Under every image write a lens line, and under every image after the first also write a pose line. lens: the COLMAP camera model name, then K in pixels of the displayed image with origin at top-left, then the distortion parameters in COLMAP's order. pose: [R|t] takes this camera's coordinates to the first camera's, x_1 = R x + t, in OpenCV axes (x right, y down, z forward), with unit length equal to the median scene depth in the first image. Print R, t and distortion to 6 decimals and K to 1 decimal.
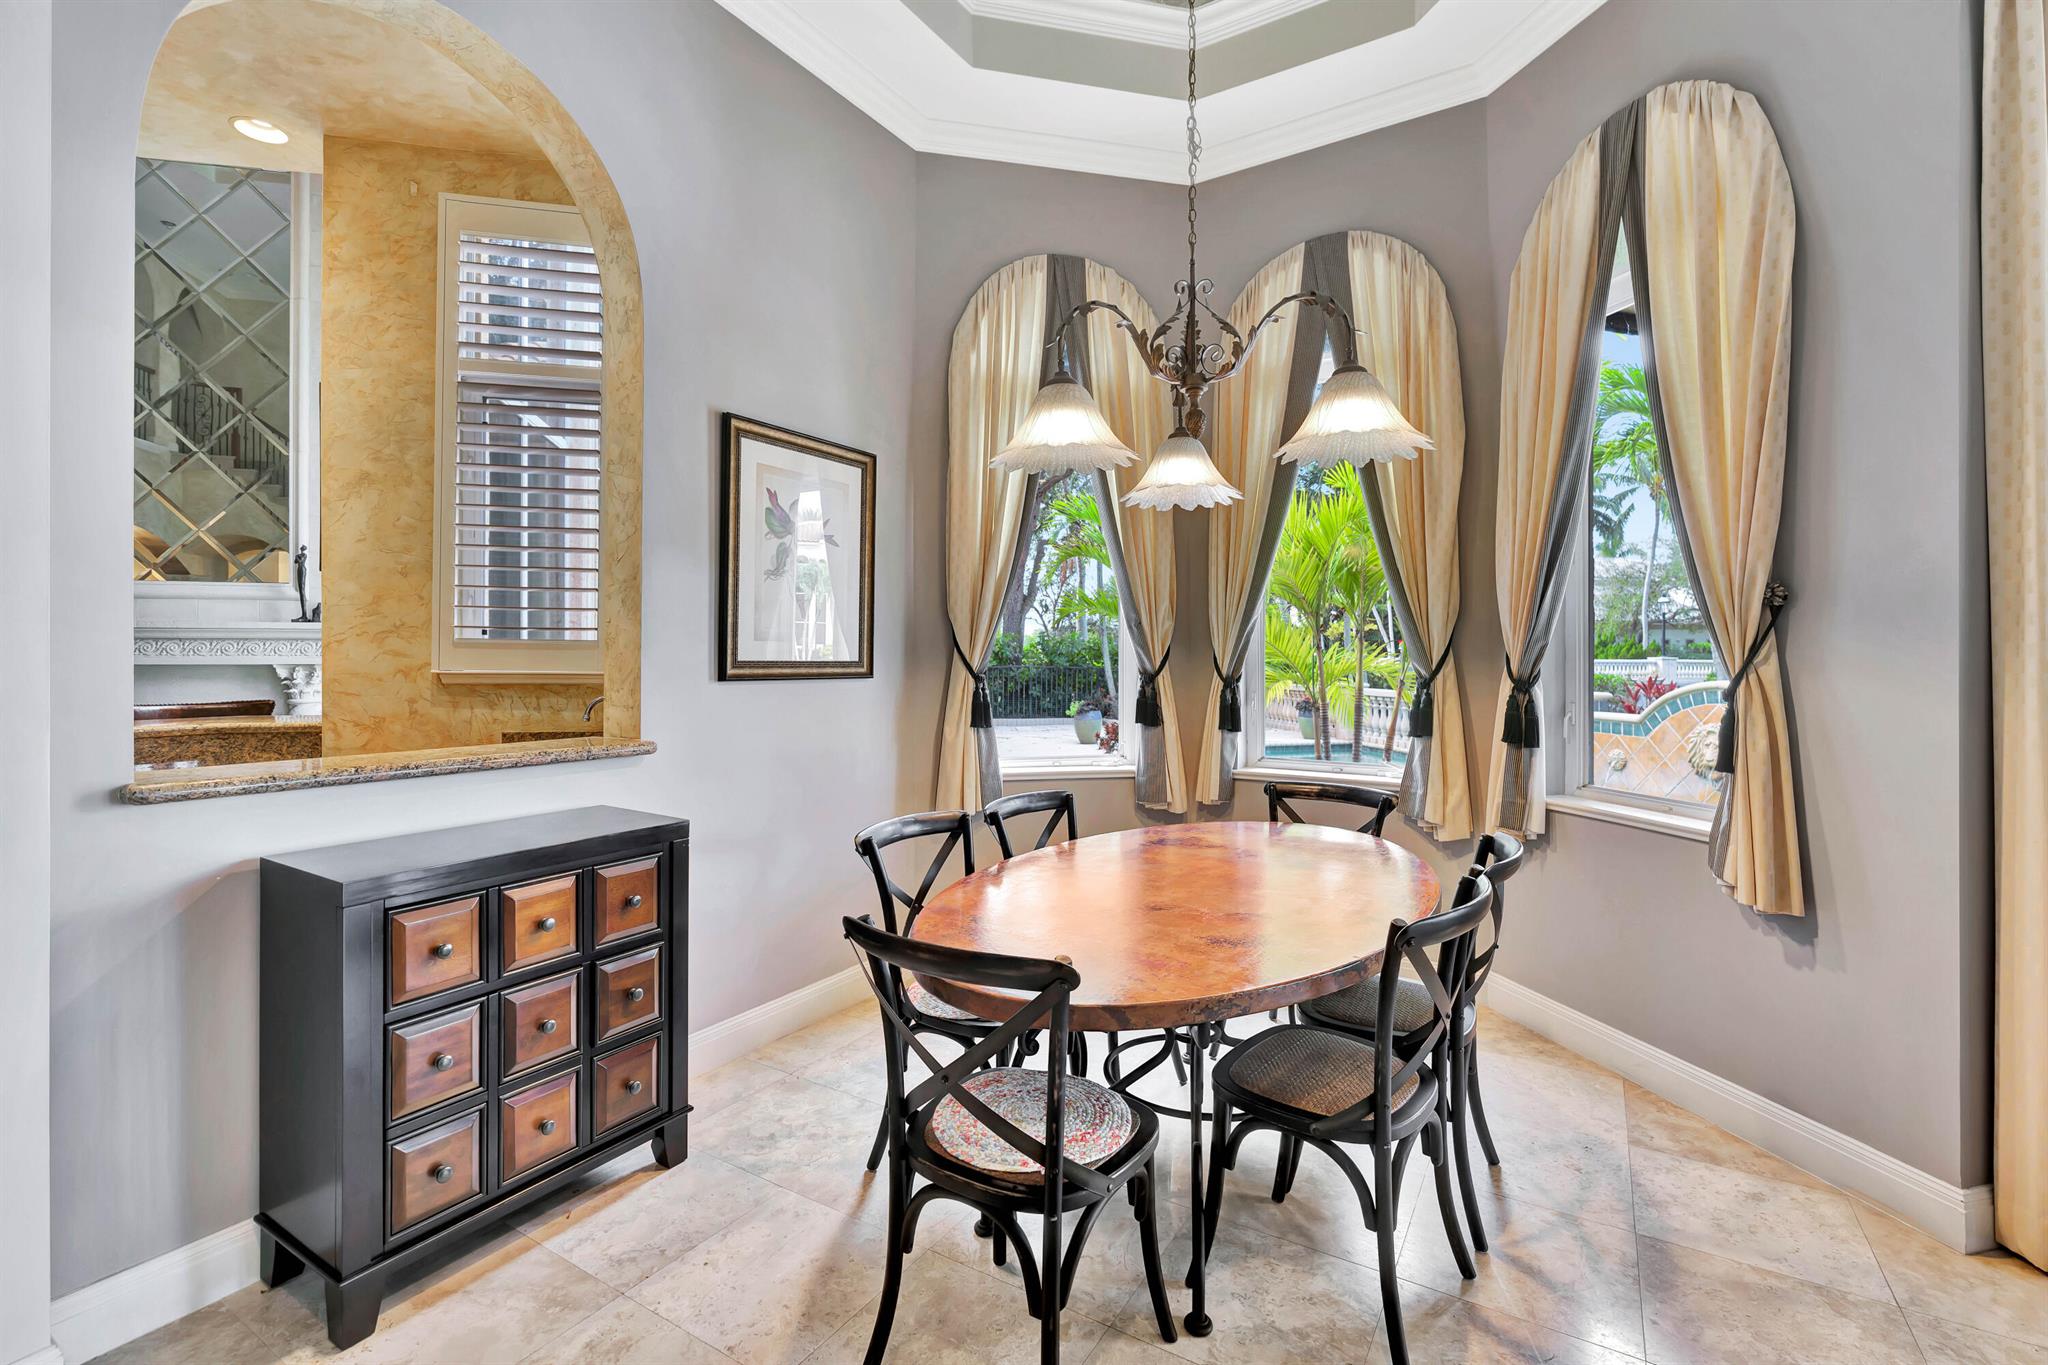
lens RADIAL K [[908.9, 0, 1033.2], [0, 908.9, 651.7], [0, 0, 1]] dist [-0.018798, 0.000077]
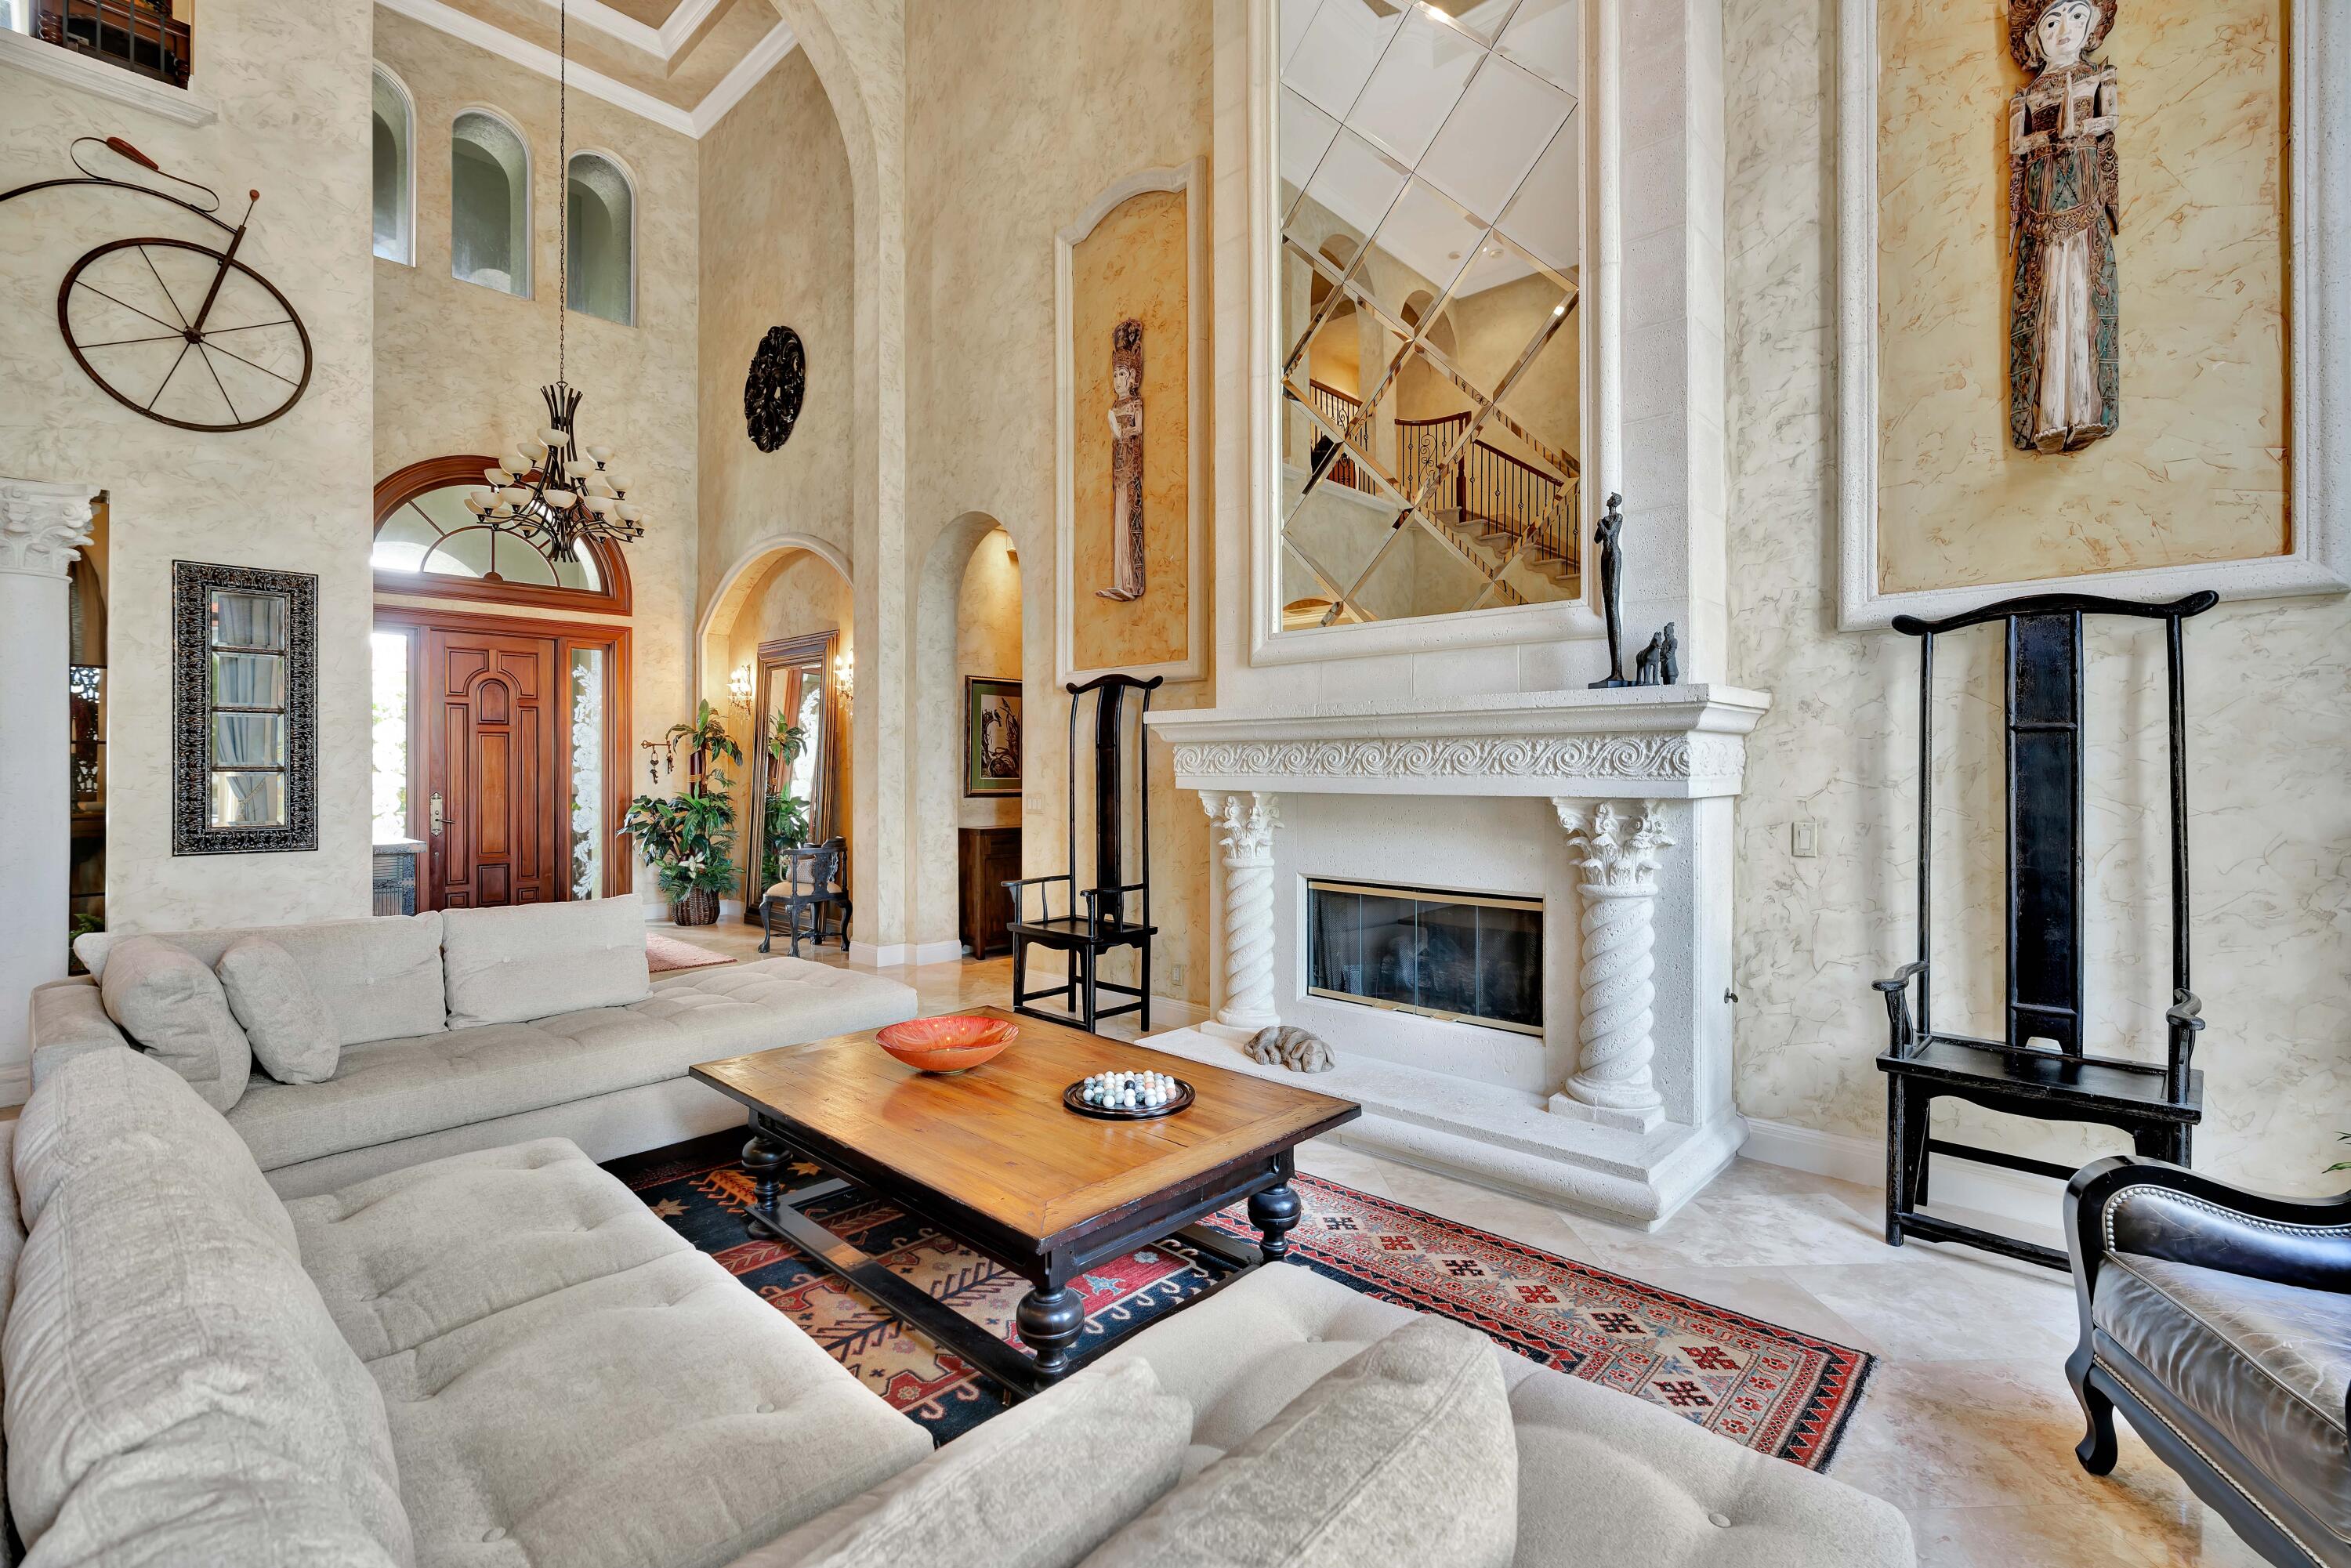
lens RADIAL K [[1051.9, 0, 1179.3], [0, 1051.9, 767.8], [0, 0, 1]] dist [-0.018580, 0.007658]
pose [[0.549502, 0.000228, -0.835492, -1.151469], [0.002395, 0.999995, 0.001848, -0.000105], [0.835489, -0.003016, 0.549499, 1.268219]]
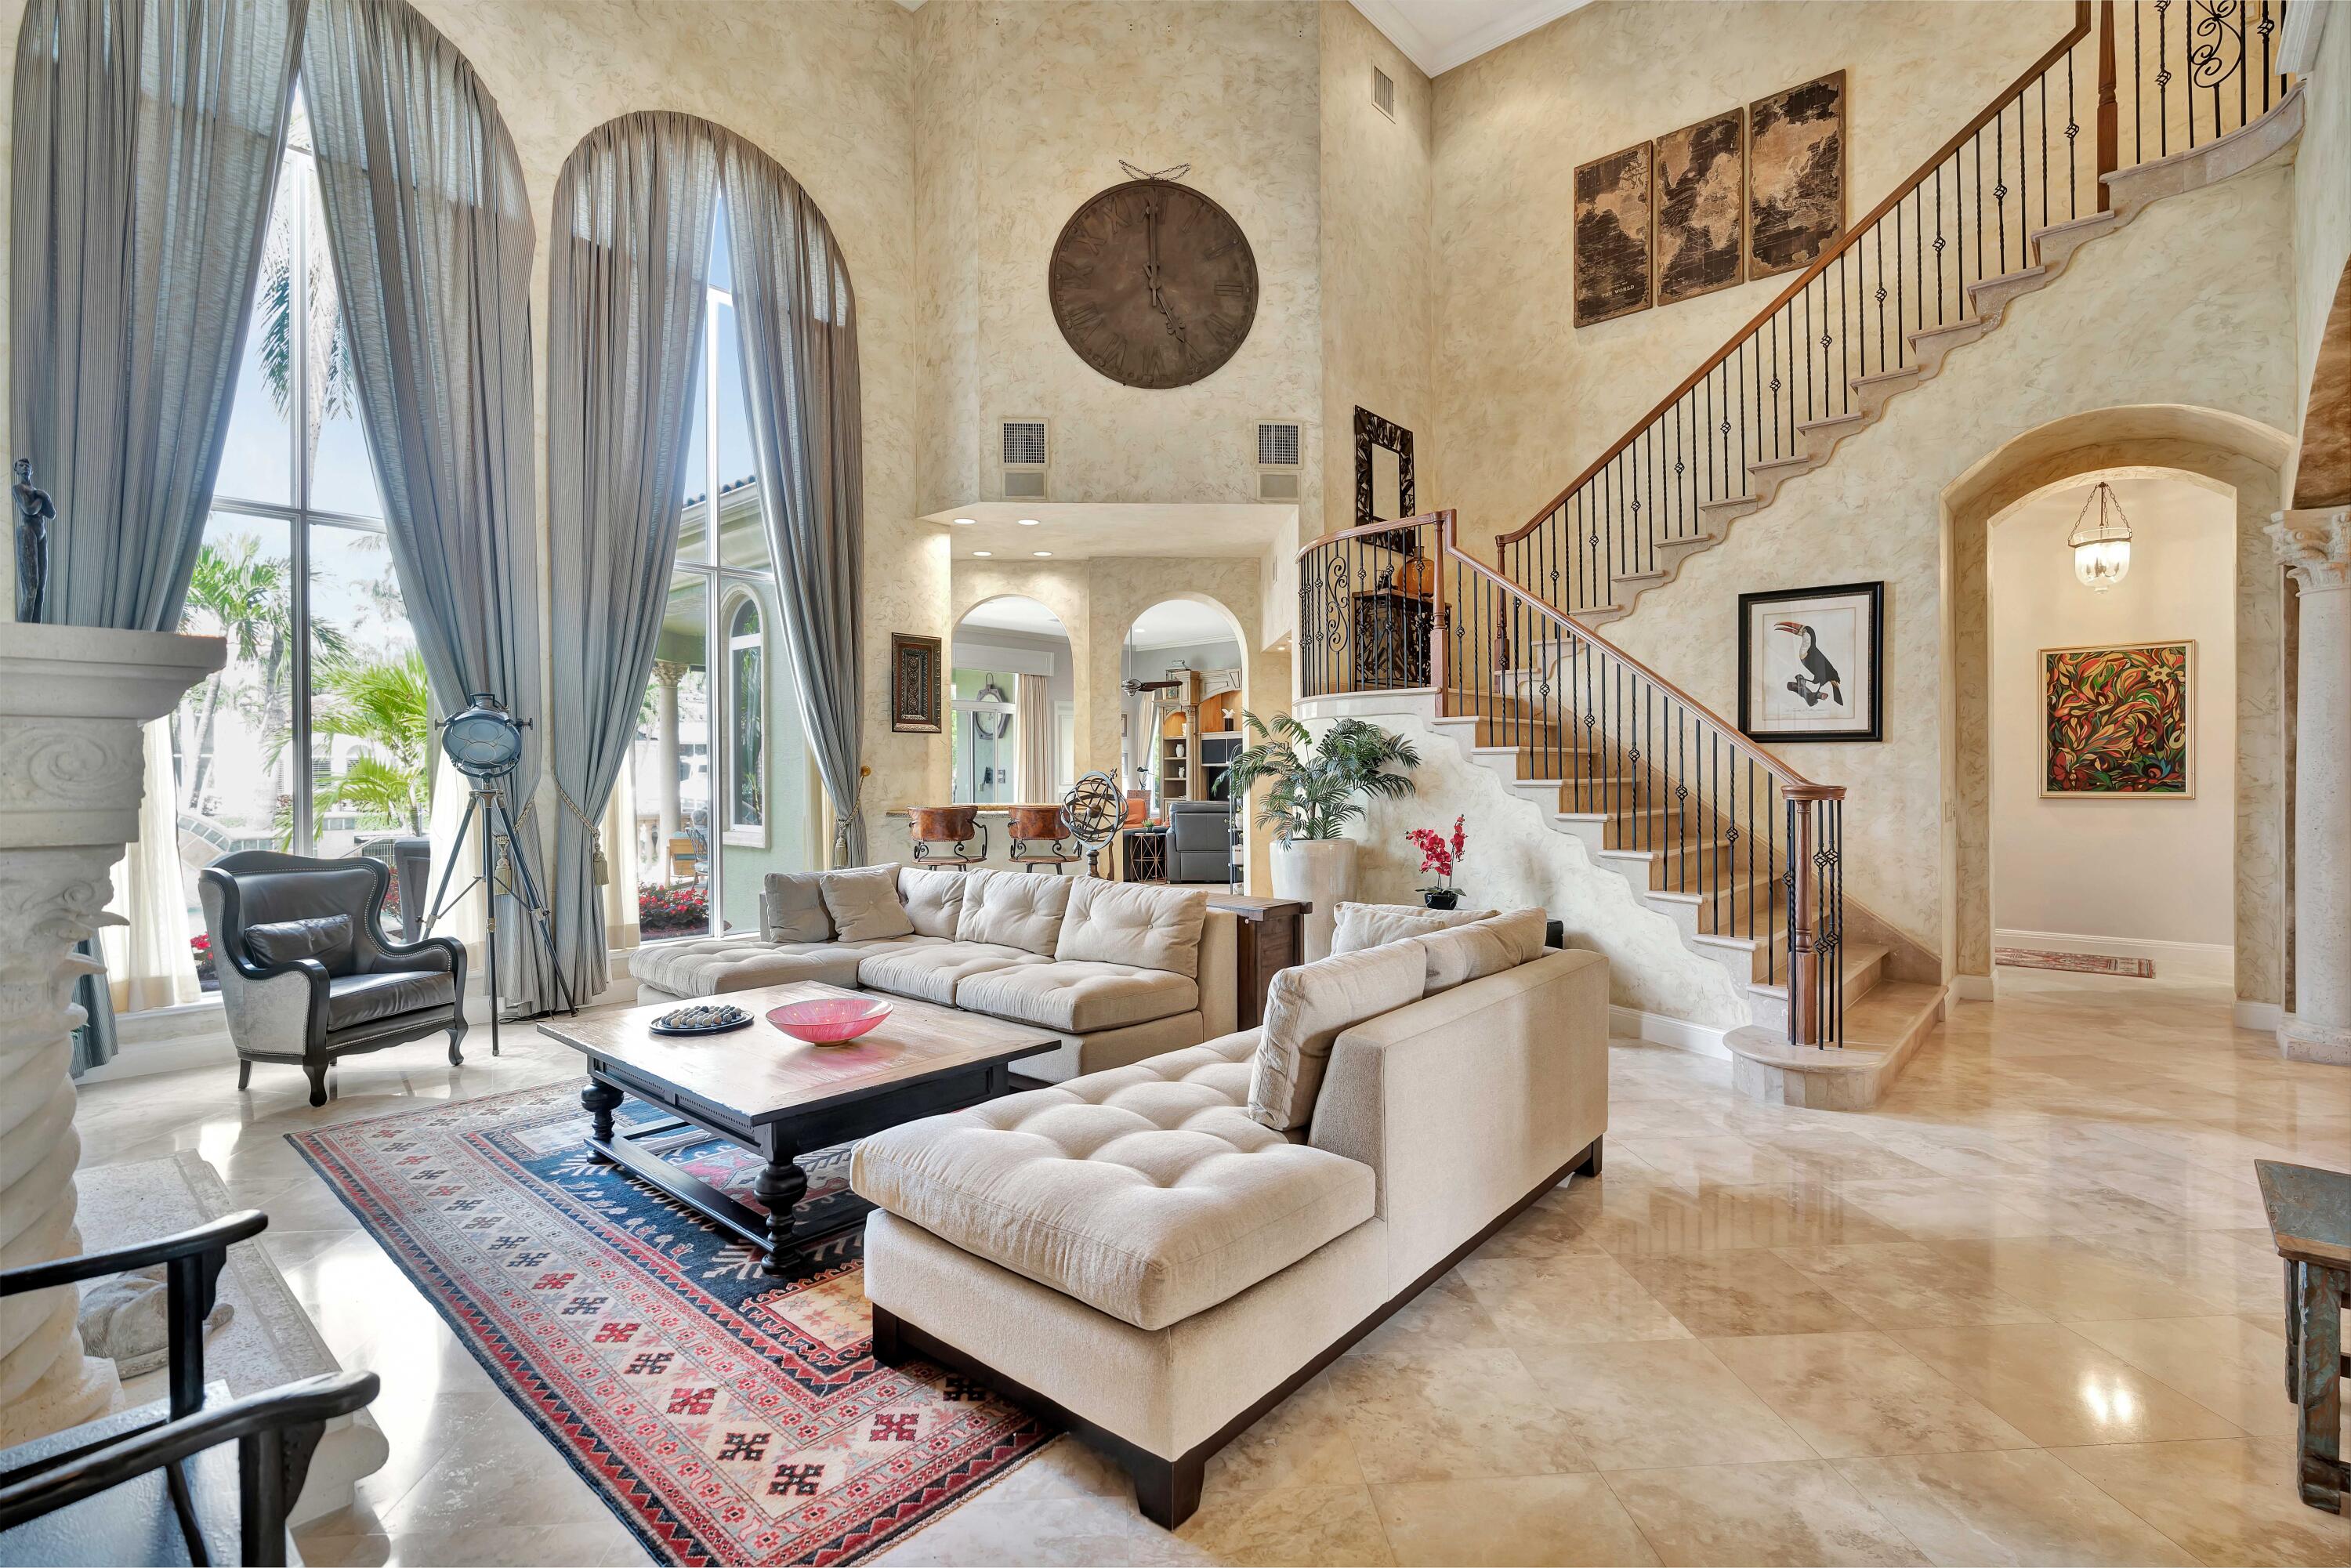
lens RADIAL K [[1077.0, 0, 1164.0], [0, 1077.0, 754.5], [0, 0, 1]] dist [-0.001450, 0.000832]
pose [[-0.561018, 0.017780, 0.827613, -2.976645], [0.004740, 0.999822, -0.018266, -0.001038], [-0.827790, -0.006325, -0.561002, 1.888478]]
